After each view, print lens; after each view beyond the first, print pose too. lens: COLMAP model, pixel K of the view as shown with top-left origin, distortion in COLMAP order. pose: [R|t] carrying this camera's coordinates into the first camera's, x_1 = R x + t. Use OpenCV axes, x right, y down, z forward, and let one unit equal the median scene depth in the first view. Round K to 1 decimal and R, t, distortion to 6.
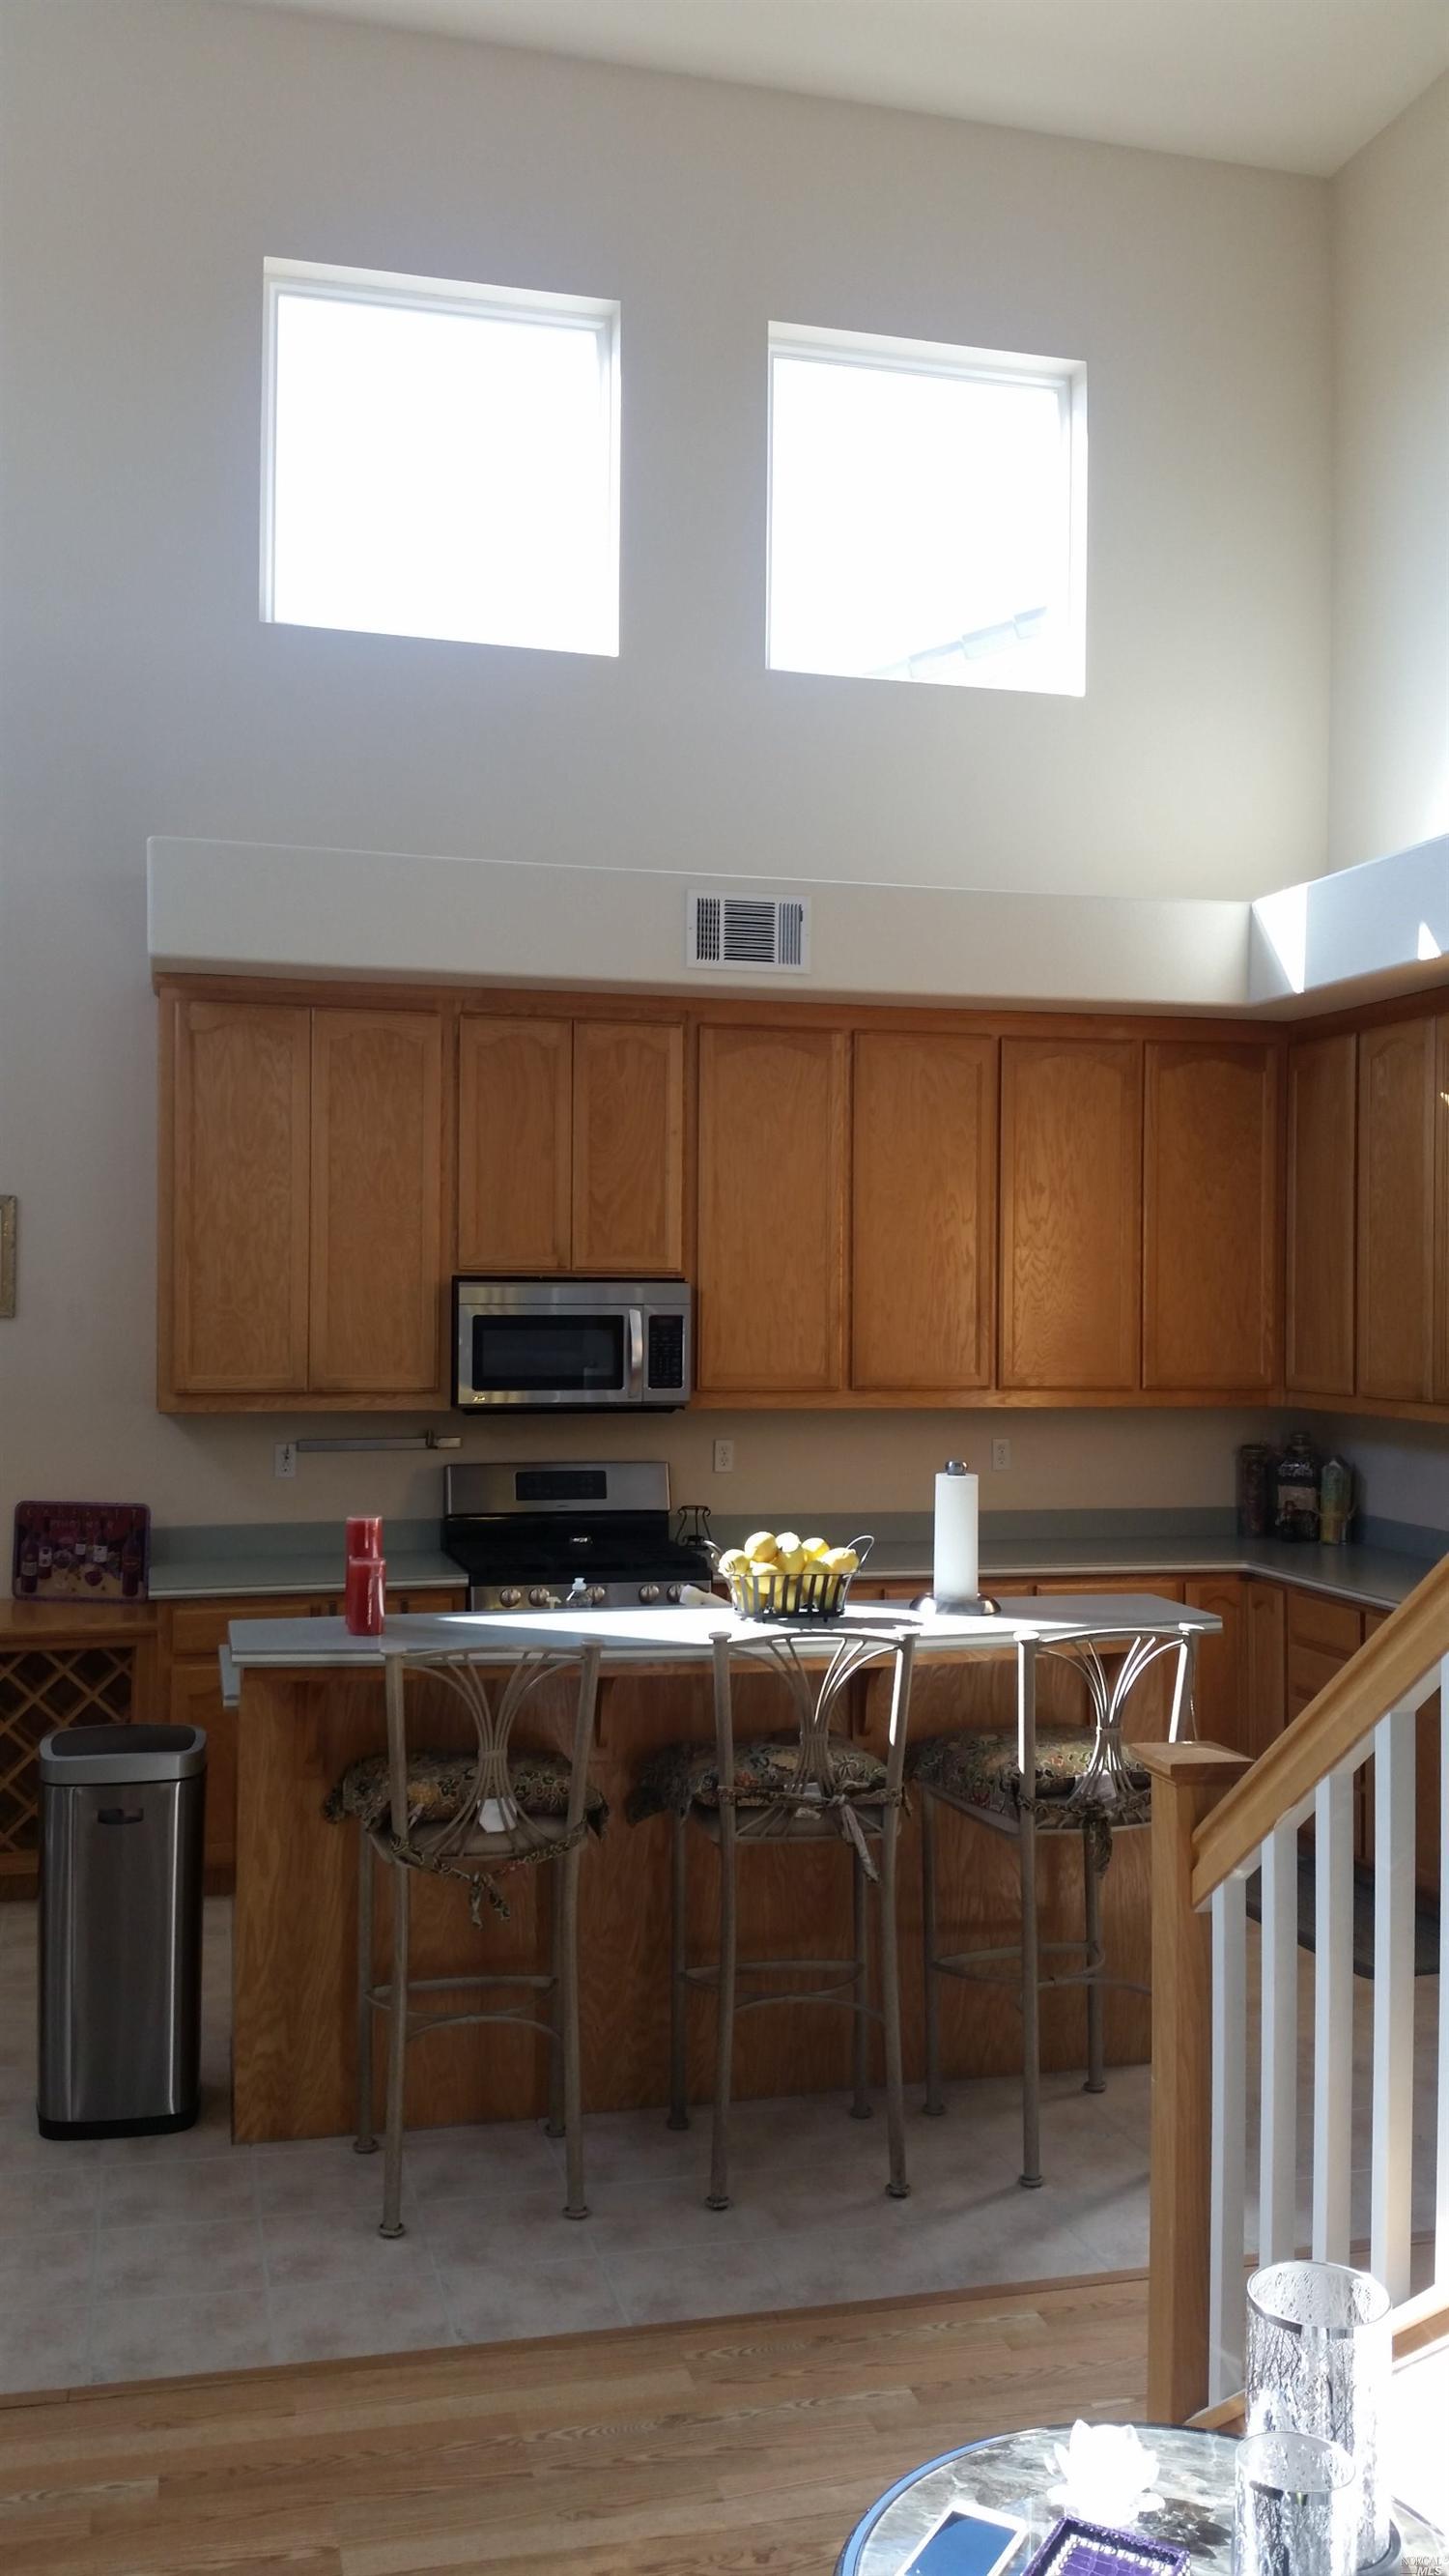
lens RADIAL K [[2076.3, 0, 724.5], [0, 2076.3, 1288.0], [0, 0, 1]] dist [0.155827, -0.402647]
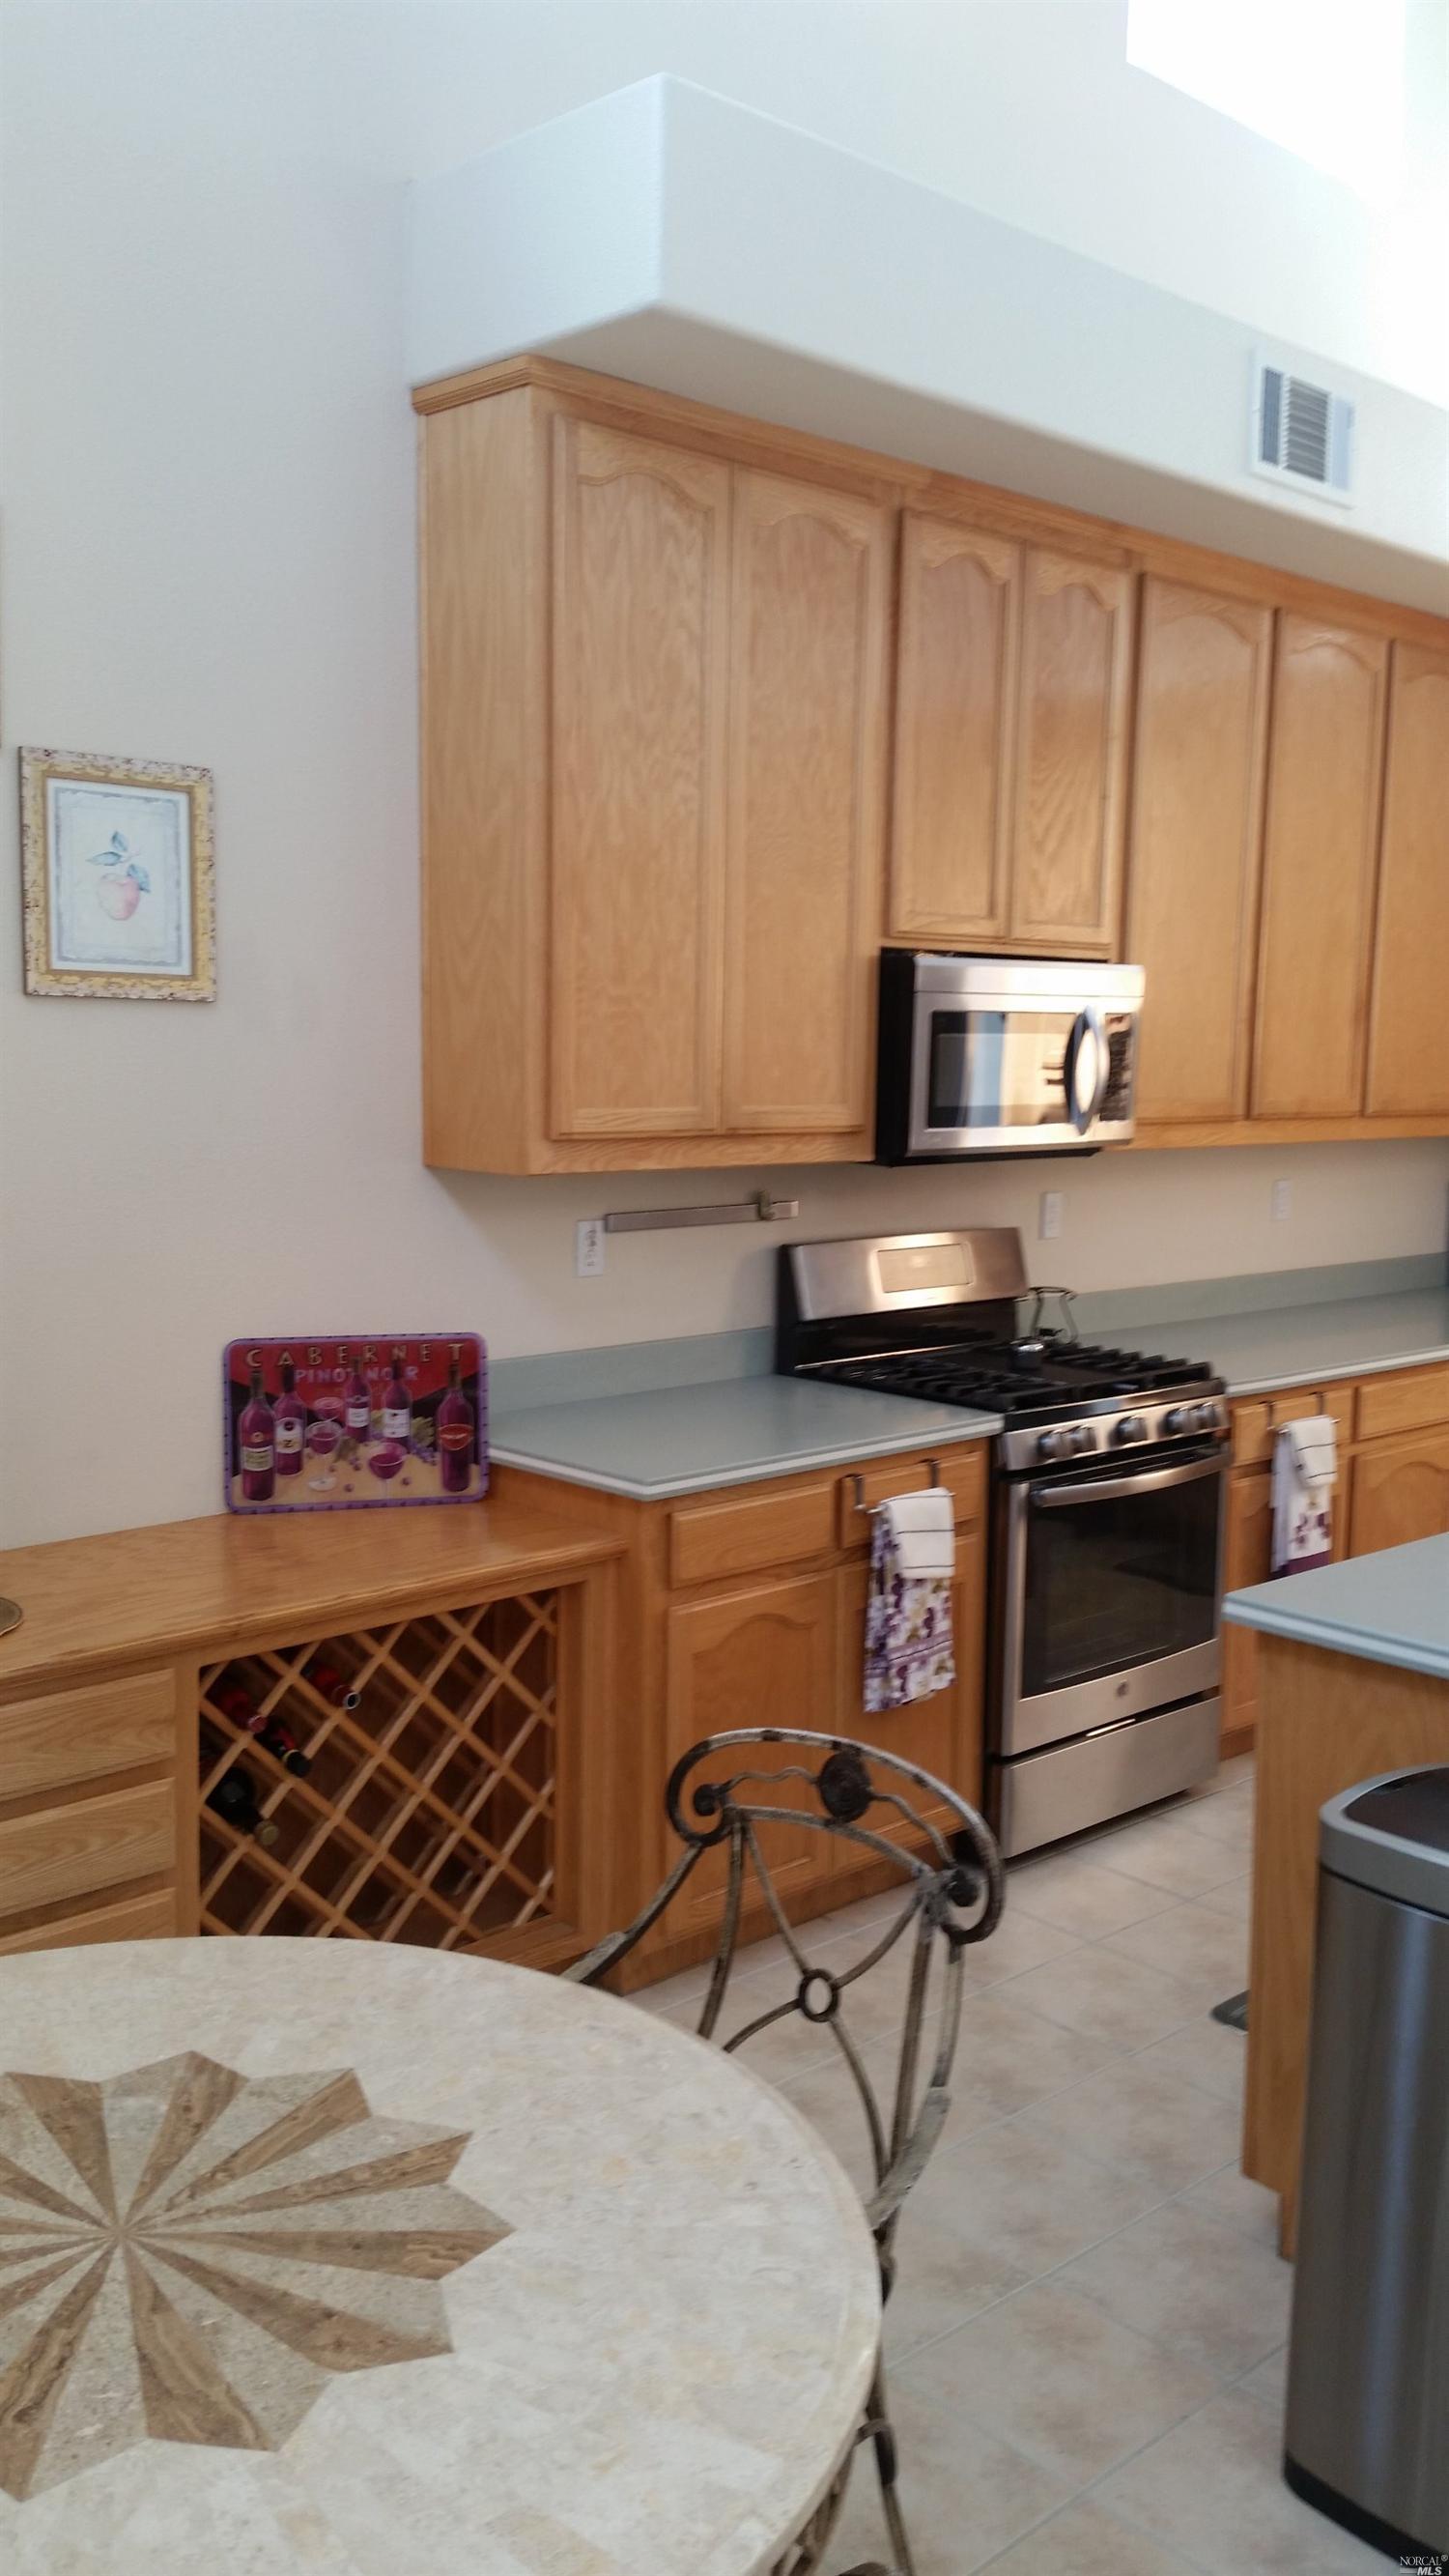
lens RADIAL K [[2076.3, 0, 724.5], [0, 2076.3, 1288.0], [0, 0, 1]] dist [0.155827, -0.402647]
pose [[0.883780, -0.051310, 0.465081, -0.478163], [-0.007979, 0.992172, 0.124623, 0.018595], [-0.467835, -0.113850, 0.876452, 0.463406]]
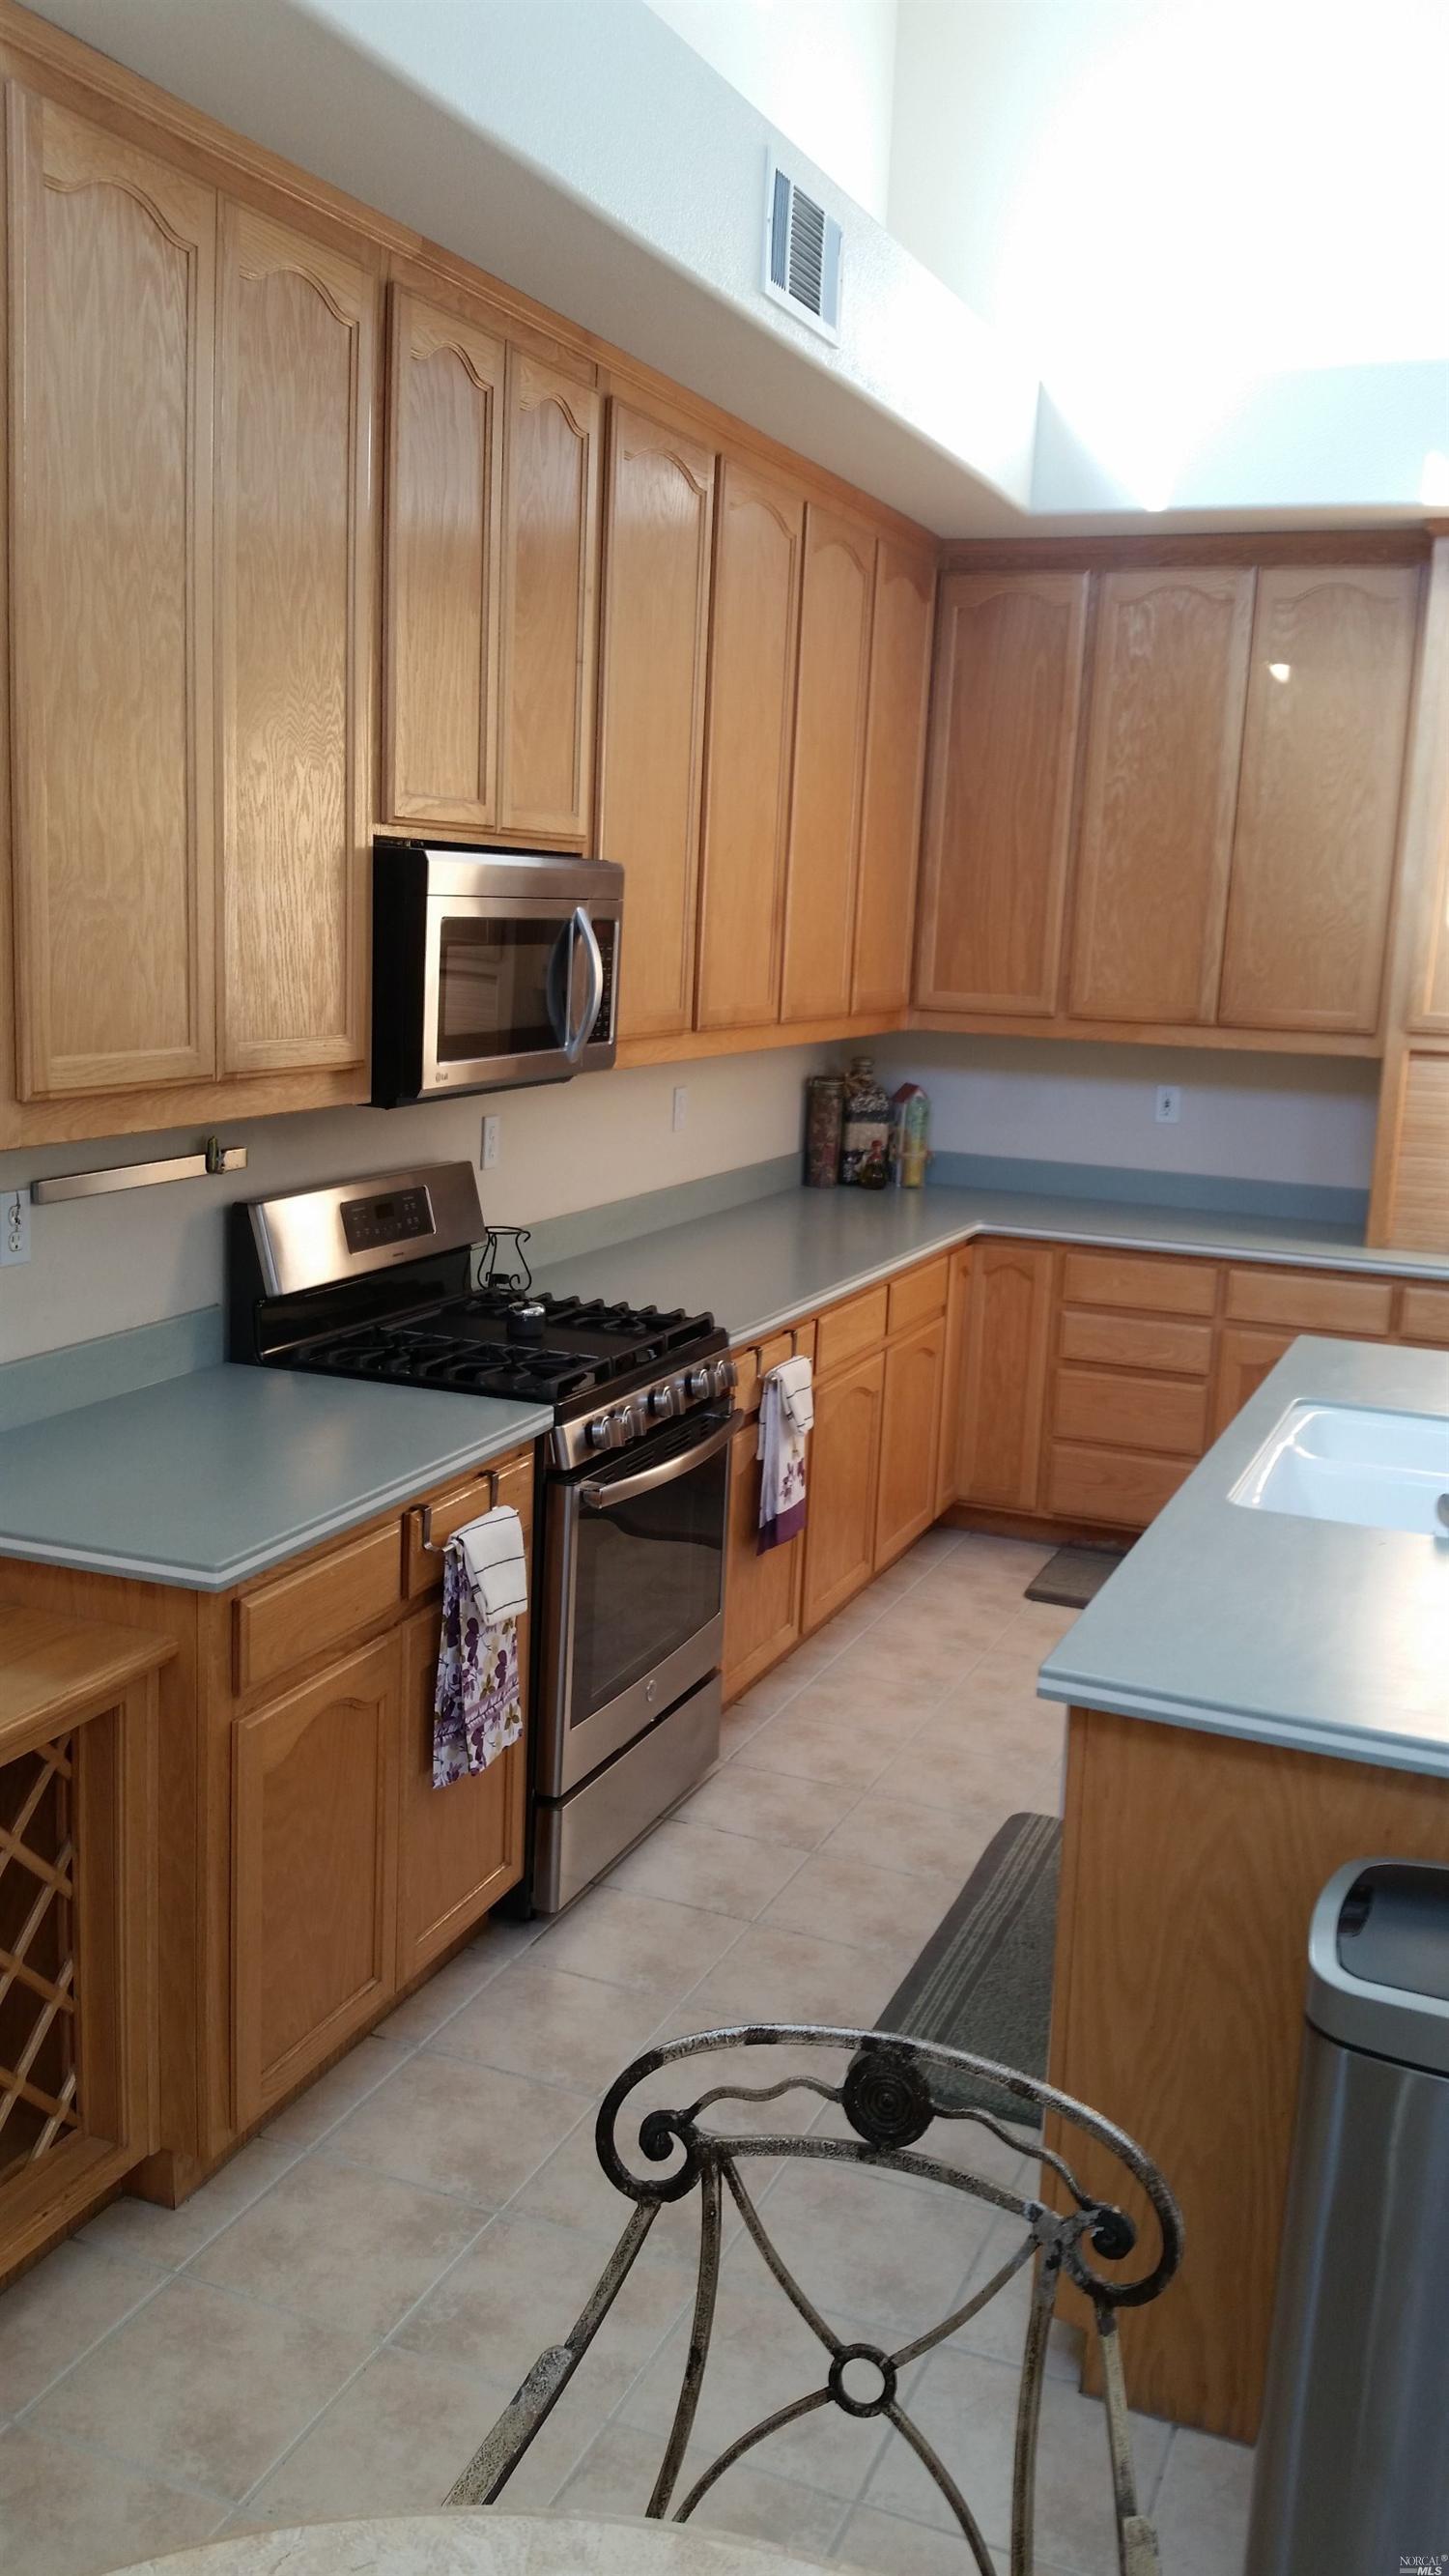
lens RADIAL K [[2076.3, 0, 724.5], [0, 2076.3, 1288.0], [0, 0, 1]] dist [0.155827, -0.402647]
pose [[0.607344, -0.130535, 0.783642, -0.498933], [-0.035073, 0.981041, 0.190599, 0.001990], [-0.793665, -0.143244, 0.591251, 0.624966]]
